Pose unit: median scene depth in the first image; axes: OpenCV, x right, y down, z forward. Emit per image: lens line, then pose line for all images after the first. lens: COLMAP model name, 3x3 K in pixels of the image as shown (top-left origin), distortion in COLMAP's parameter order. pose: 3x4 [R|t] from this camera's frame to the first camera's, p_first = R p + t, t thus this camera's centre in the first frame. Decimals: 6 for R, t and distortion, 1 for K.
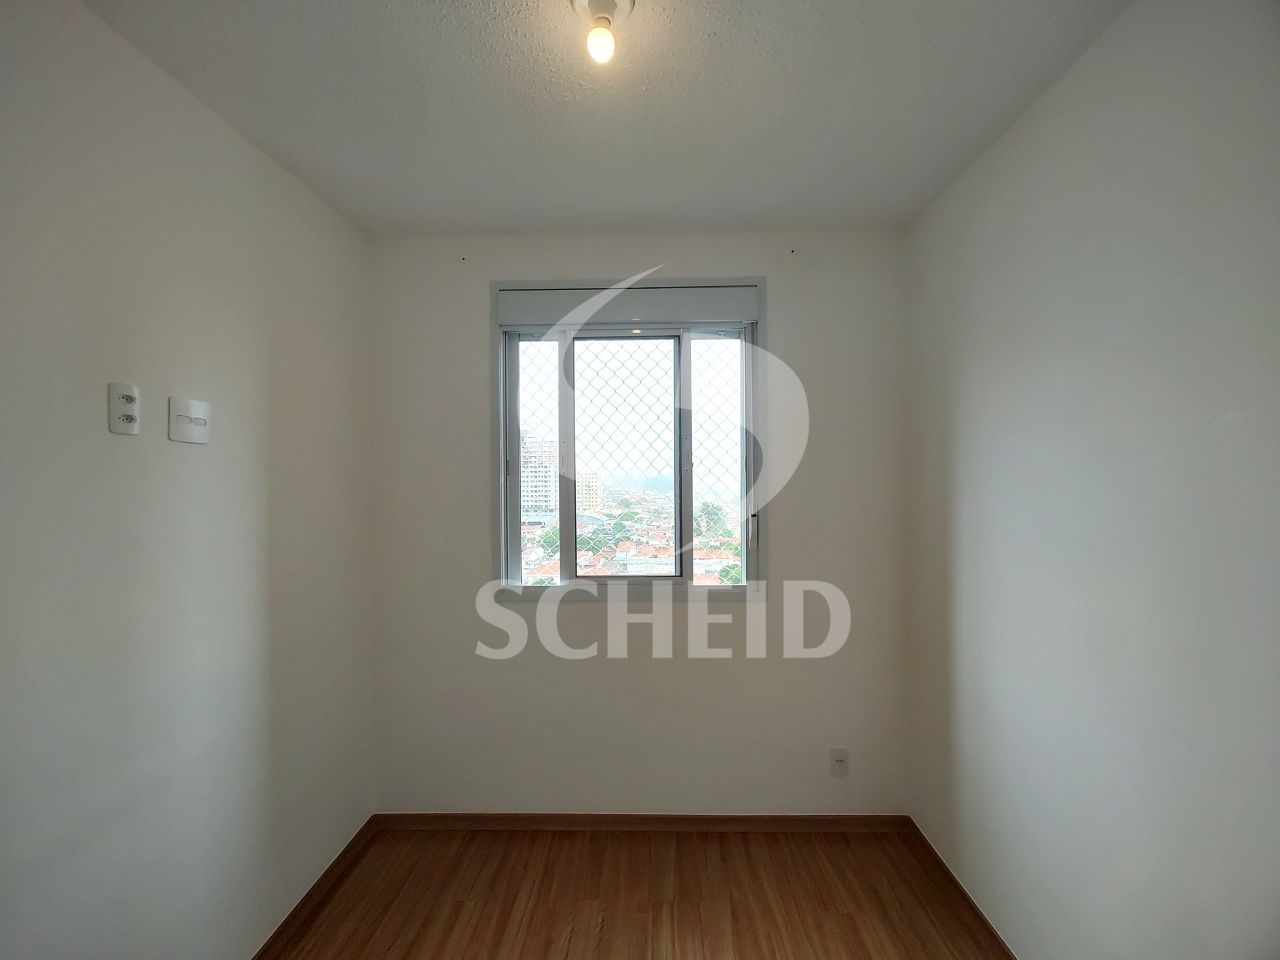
lens RADIAL K [[532.8, 0, 652.4], [0, 532.8, 485.8], [0, 0, 1]] dist [0.013569, 0.001342]
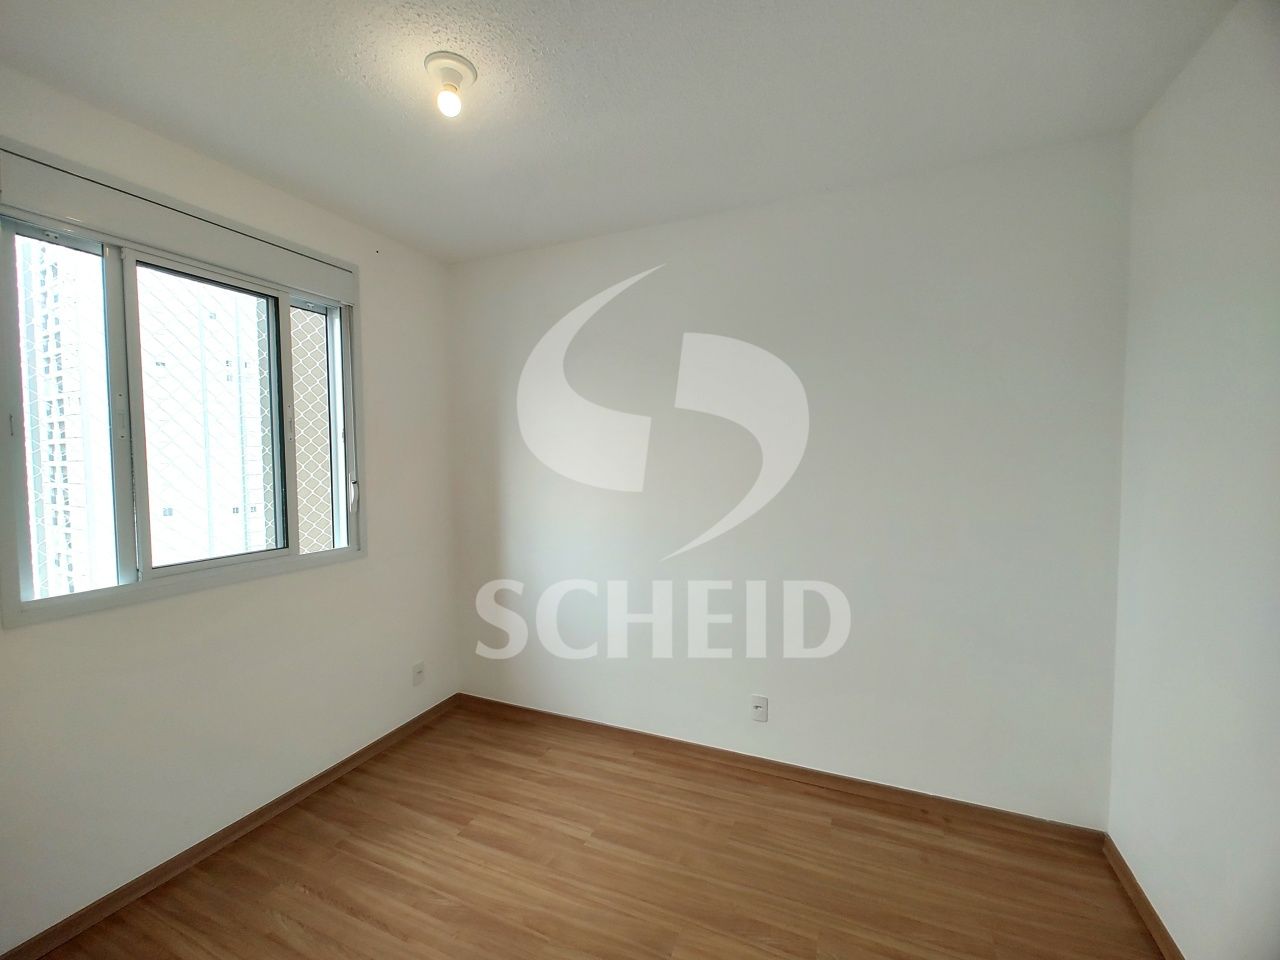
lens RADIAL K [[532.8, 0, 646.4], [0, 532.8, 479.4], [0, 0, 1]] dist [0.013569, 0.001342]
pose [[0.382618, -0.042903, 0.922910, -0.640440], [0.009654, 0.999052, 0.042440, 0.010806], [-0.923856, -0.007329, 0.382669, 0.026073]]
